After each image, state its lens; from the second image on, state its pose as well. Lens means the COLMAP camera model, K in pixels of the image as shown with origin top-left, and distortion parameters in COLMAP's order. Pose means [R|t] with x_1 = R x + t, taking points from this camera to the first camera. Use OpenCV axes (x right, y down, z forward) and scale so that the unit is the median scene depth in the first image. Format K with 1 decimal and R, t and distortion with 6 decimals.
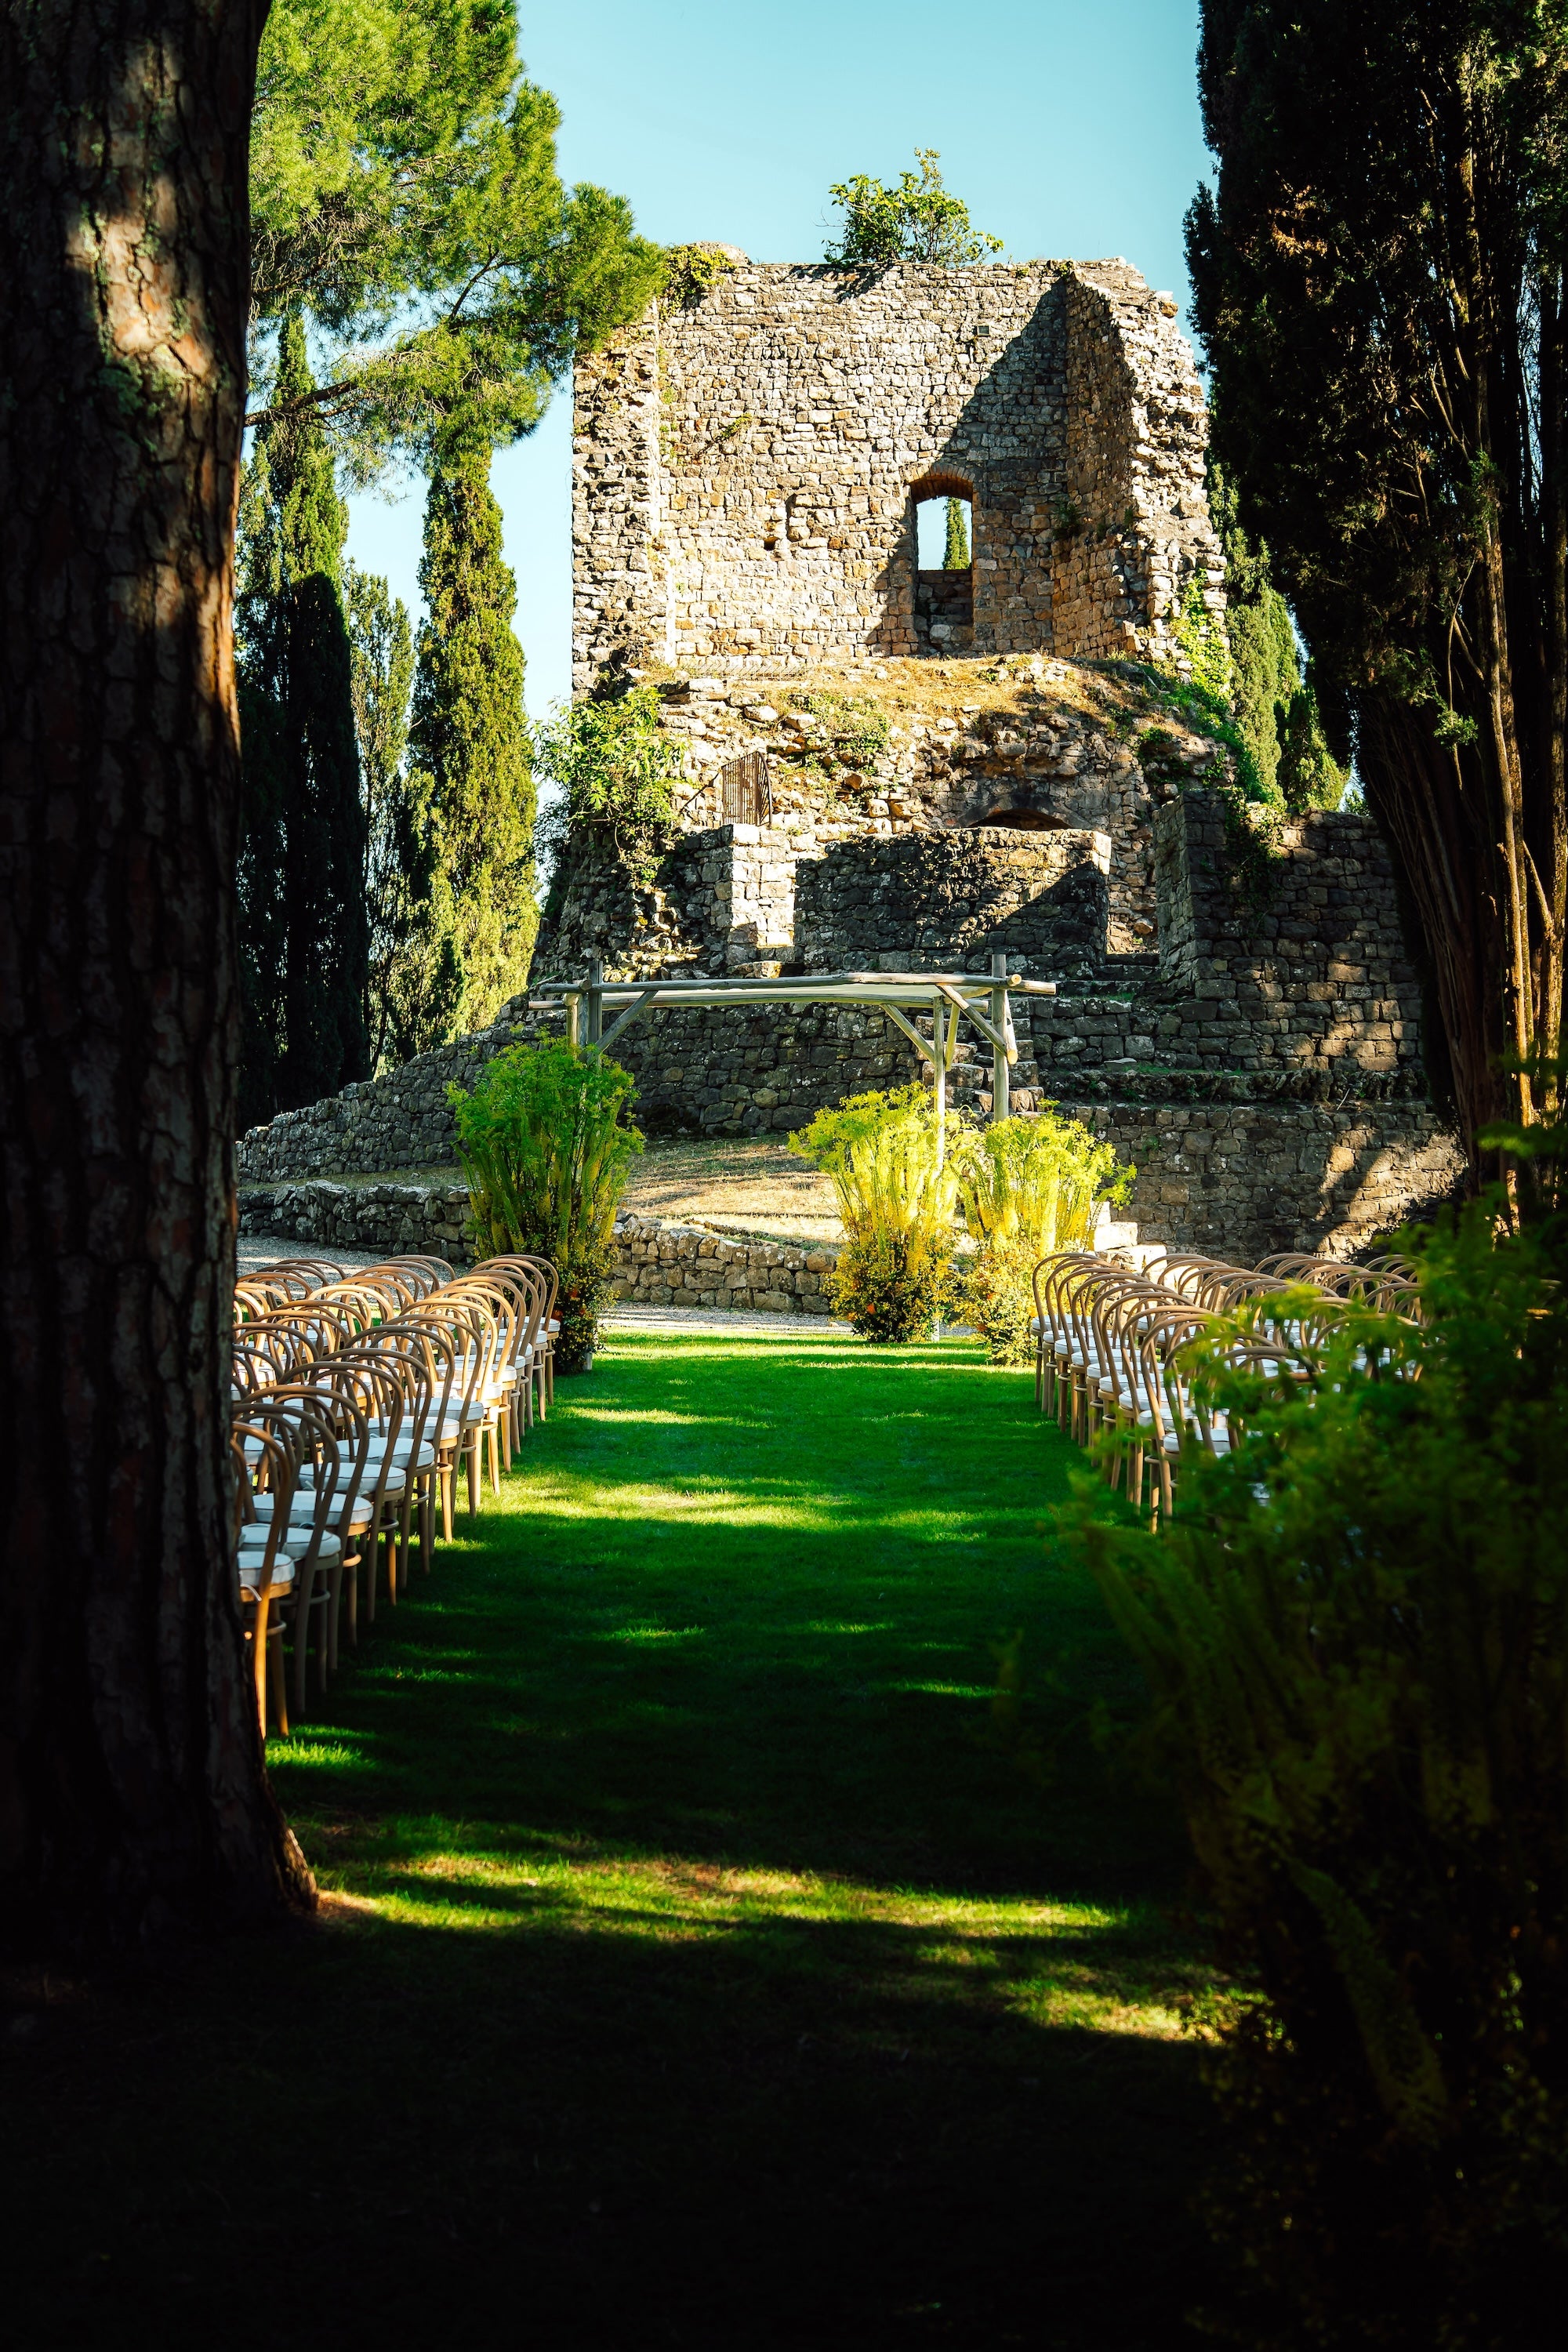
lens RADIAL K [[3396.1, 0, 784.0], [0, 3396.1, 1176.0], [0, 0, 1]] dist [-0.086840, -0.063830]
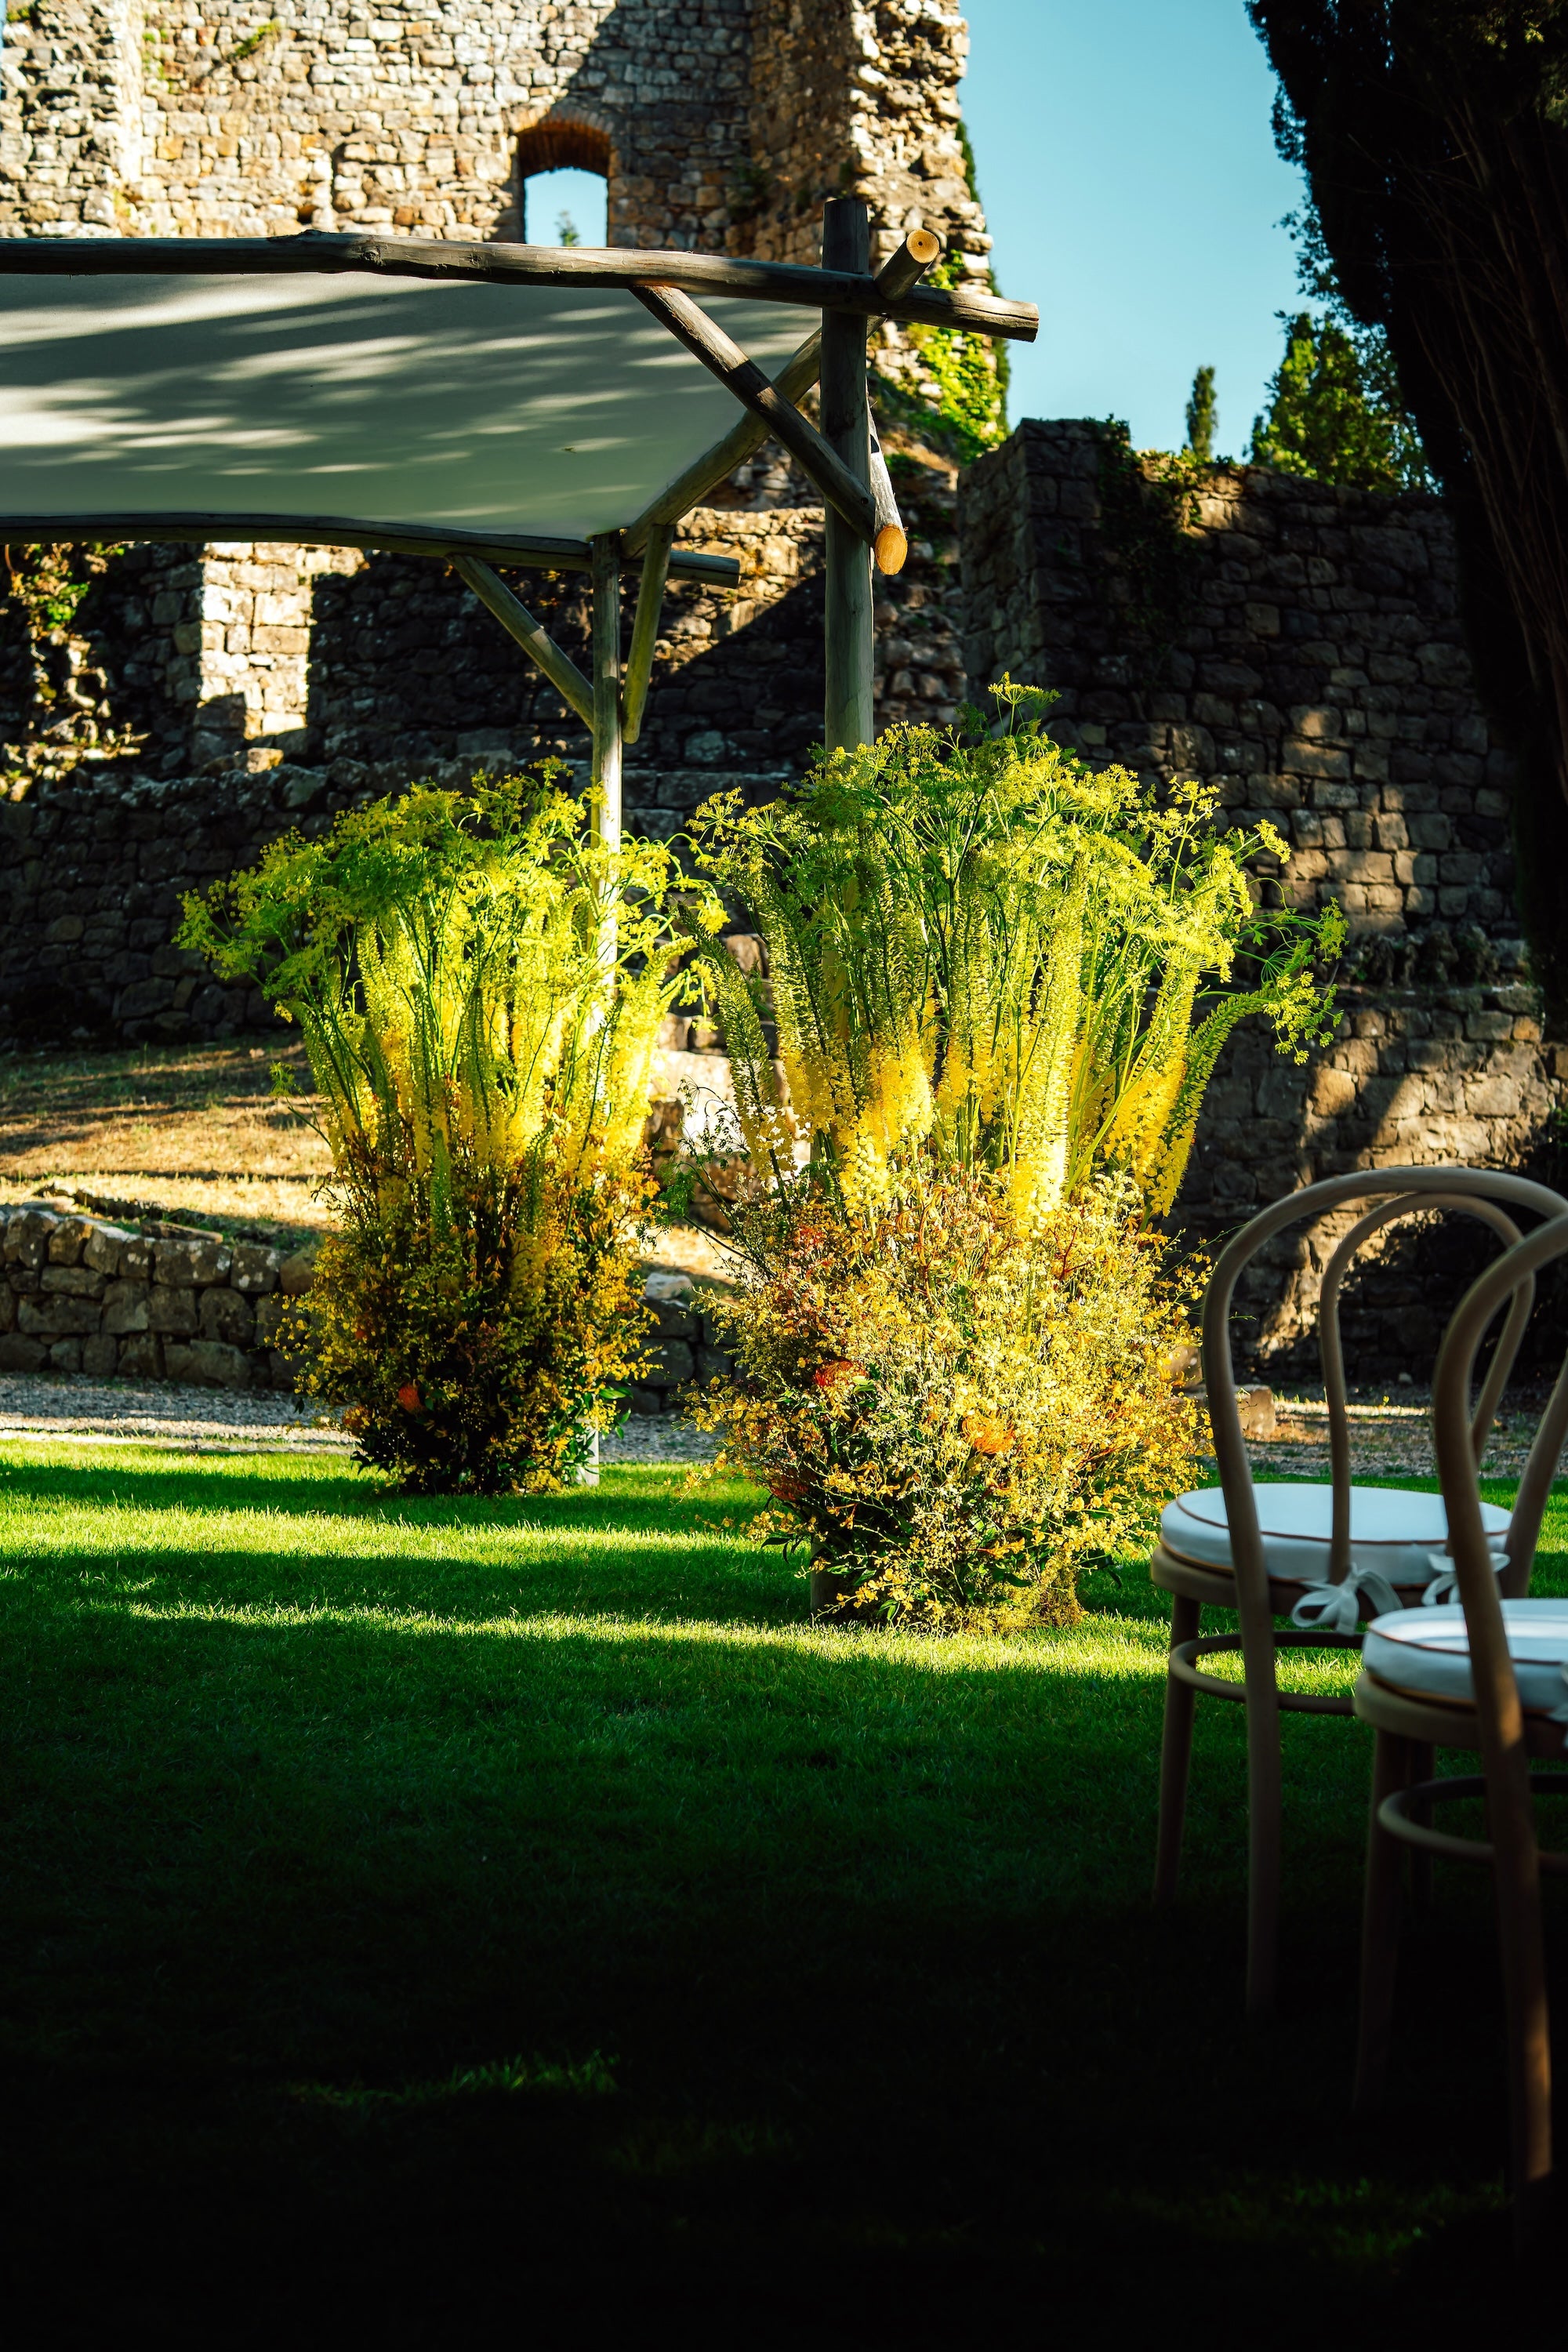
lens RADIAL K [[3396.1, 0, 784.0], [0, 3396.1, 1176.0], [0, 0, 1]] dist [-0.086840, -0.063830]
pose [[0.992559, 0.010379, 0.121321, 0.011556], [-0.008917, 0.999881, -0.012584, 0.011008], [-0.121437, 0.011409, 0.992534, 0.350198]]
